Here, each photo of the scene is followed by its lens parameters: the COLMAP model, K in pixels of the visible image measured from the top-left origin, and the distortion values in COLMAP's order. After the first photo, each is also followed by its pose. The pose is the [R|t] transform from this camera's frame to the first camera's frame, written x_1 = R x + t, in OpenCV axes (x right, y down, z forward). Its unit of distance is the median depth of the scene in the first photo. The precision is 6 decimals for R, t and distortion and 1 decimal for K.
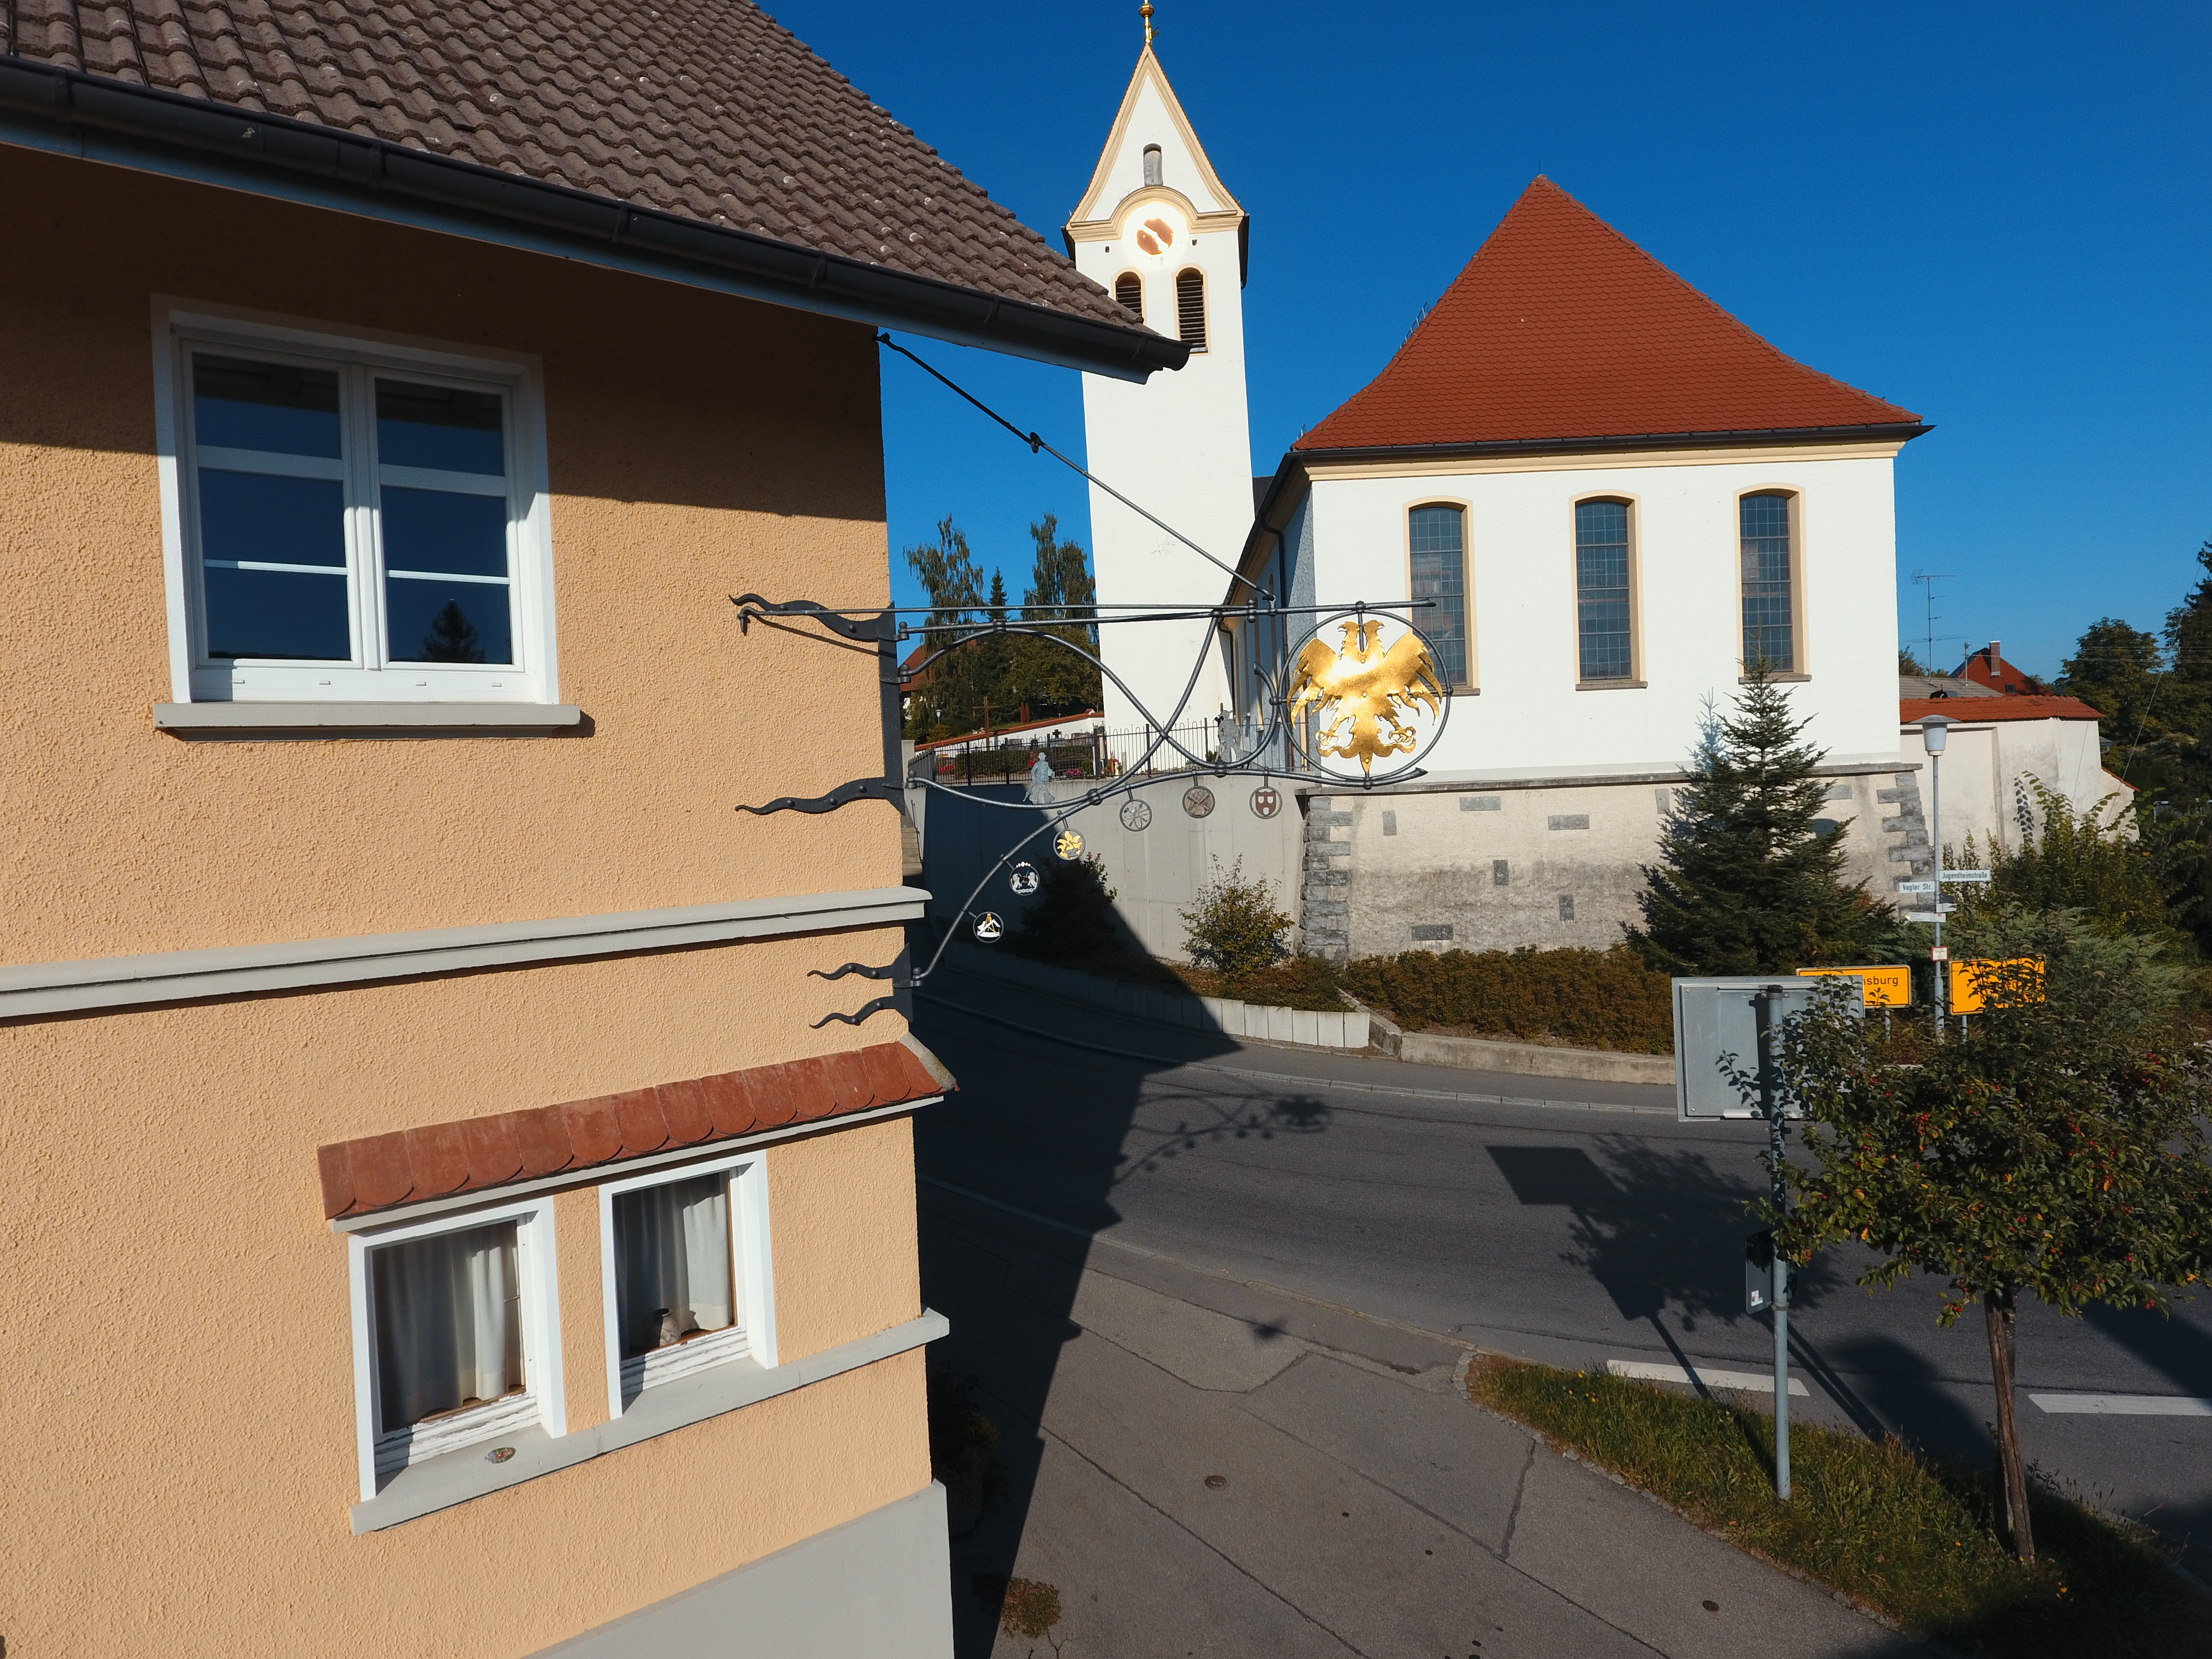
lens RADIAL K [[1294.6, 0, 1107.5], [0, 1294.6, 827.5], [0, 0, 1]] dist [-0.008434, 0.001033]
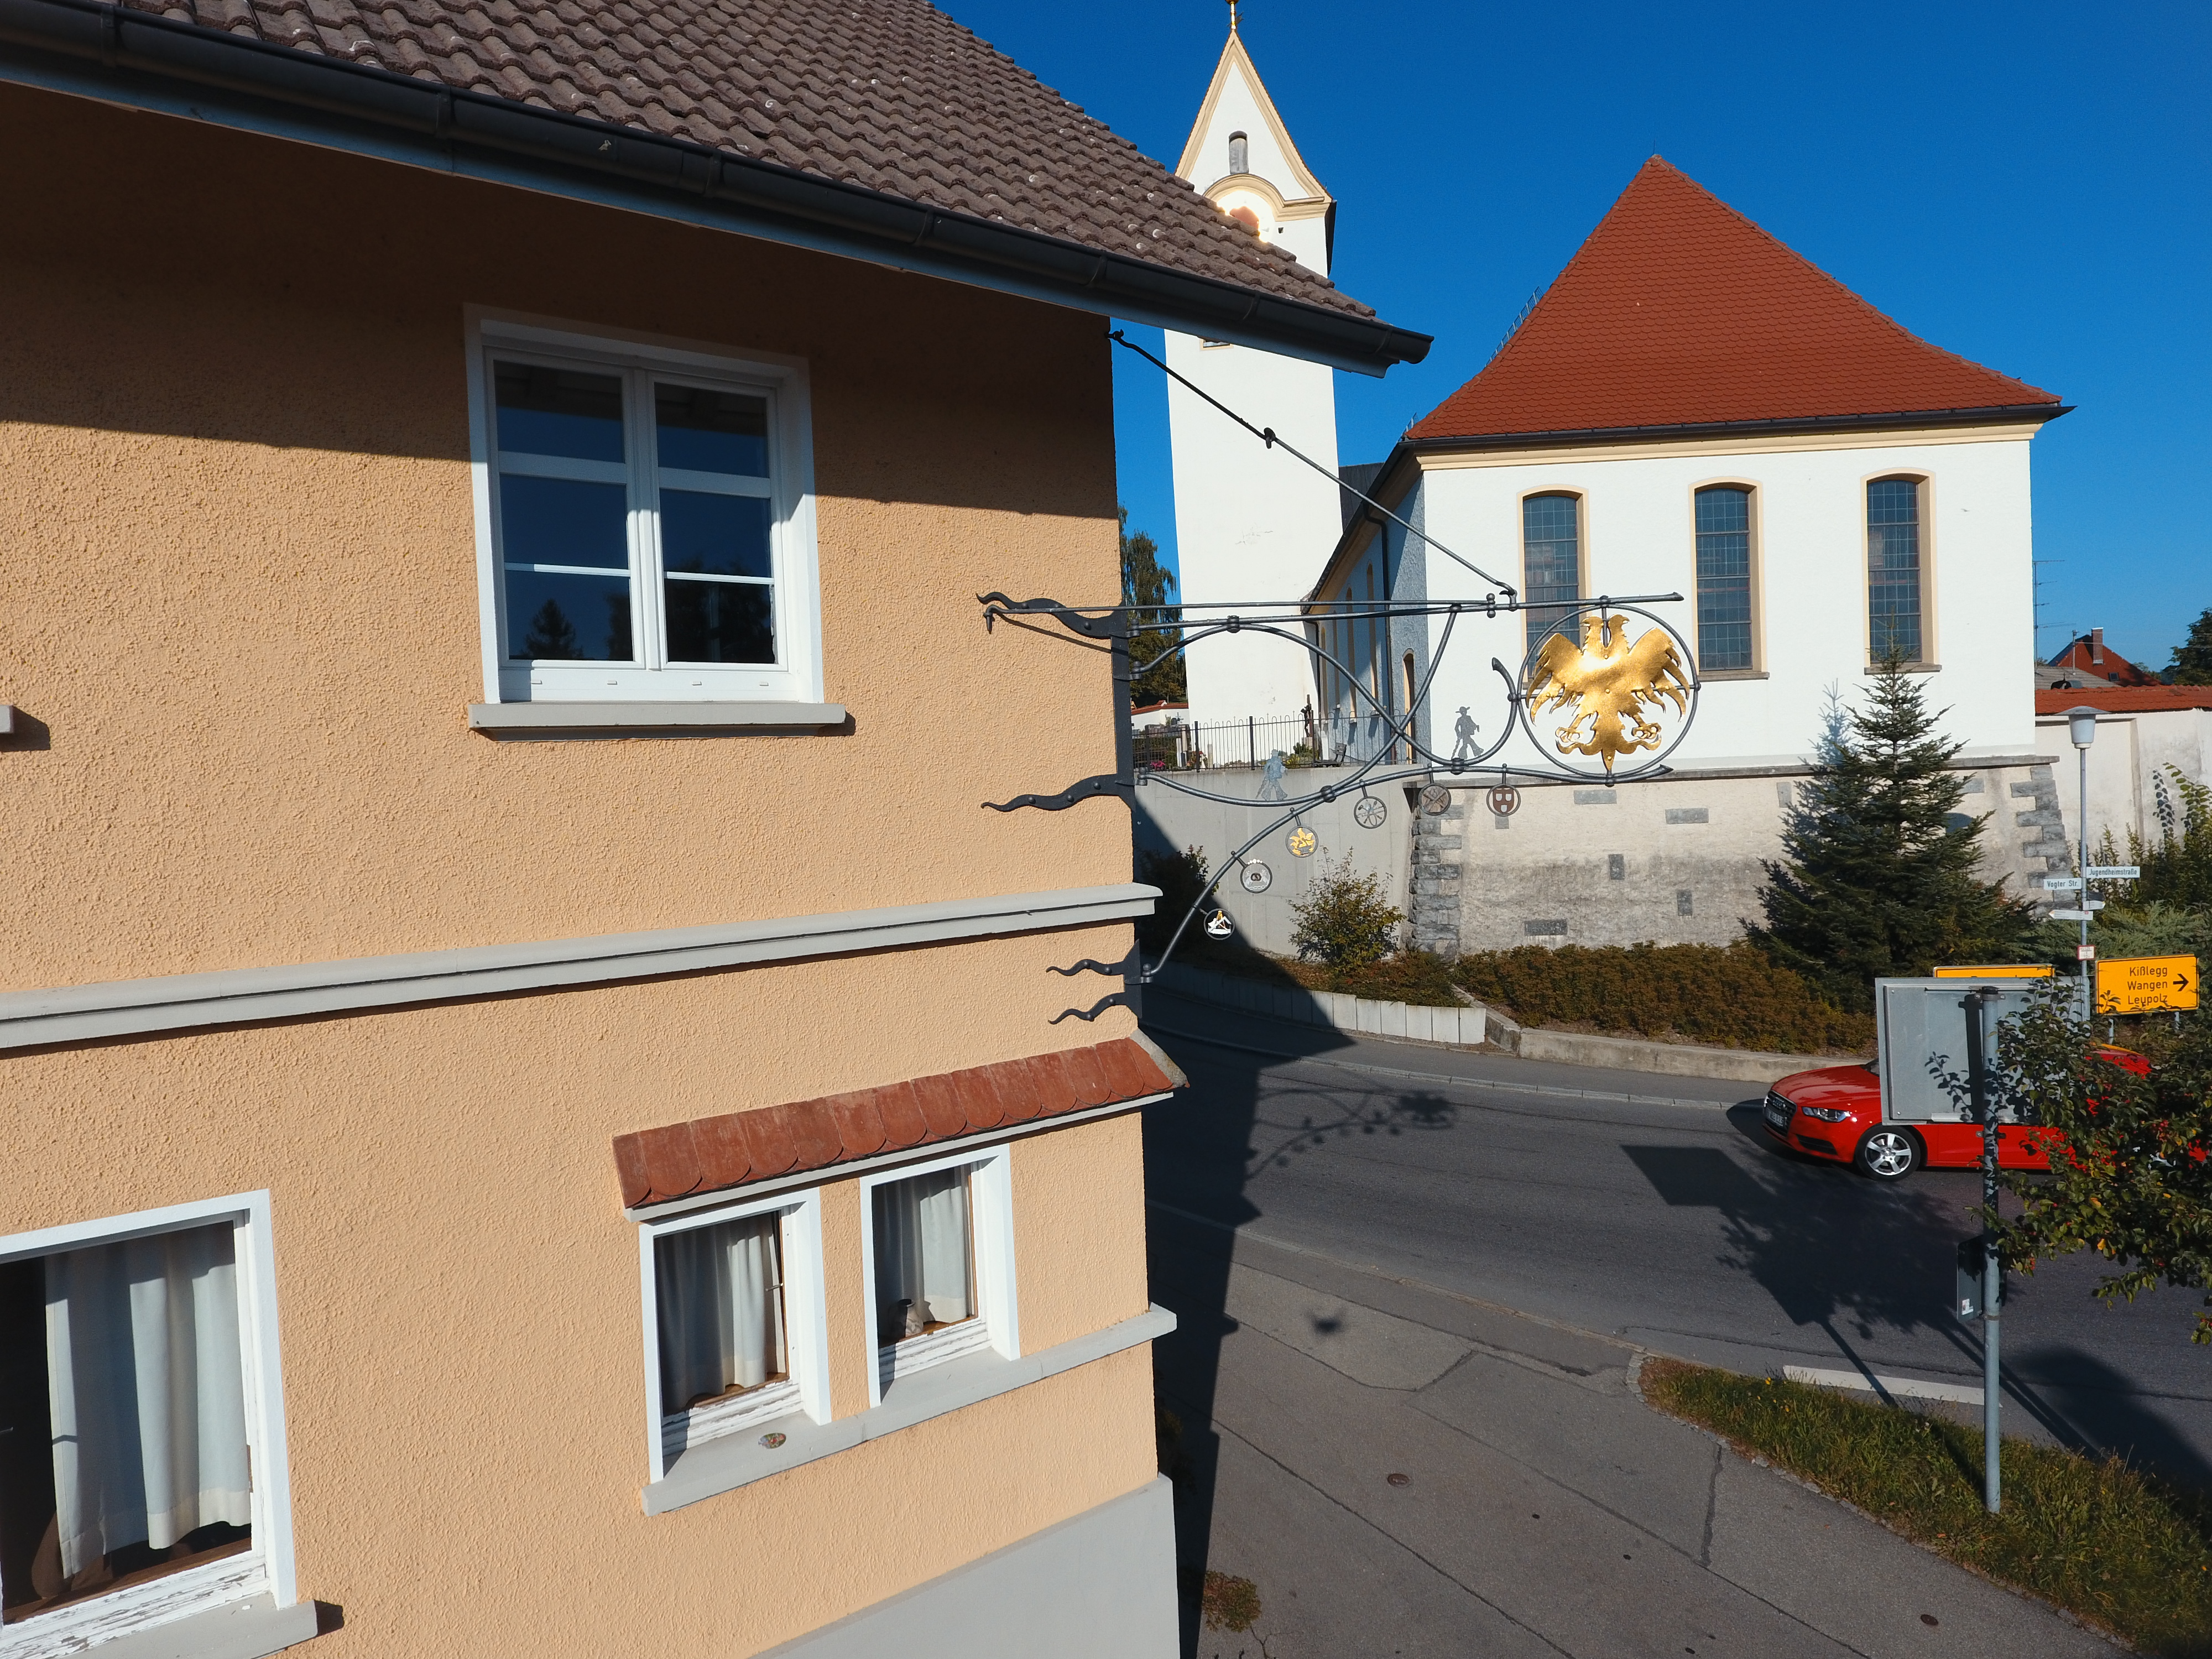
lens RADIAL K [[1294.6, 0, 1101.1], [0, 1294.6, 827.3], [0, 0, 1]] dist [-0.008434, 0.001033]
pose [[0.998875, 0.002074, -0.047370, -0.105656], [-0.001758, 0.999976, 0.006706, -0.003397], [0.047383, -0.006616, 0.998855, -0.002303]]
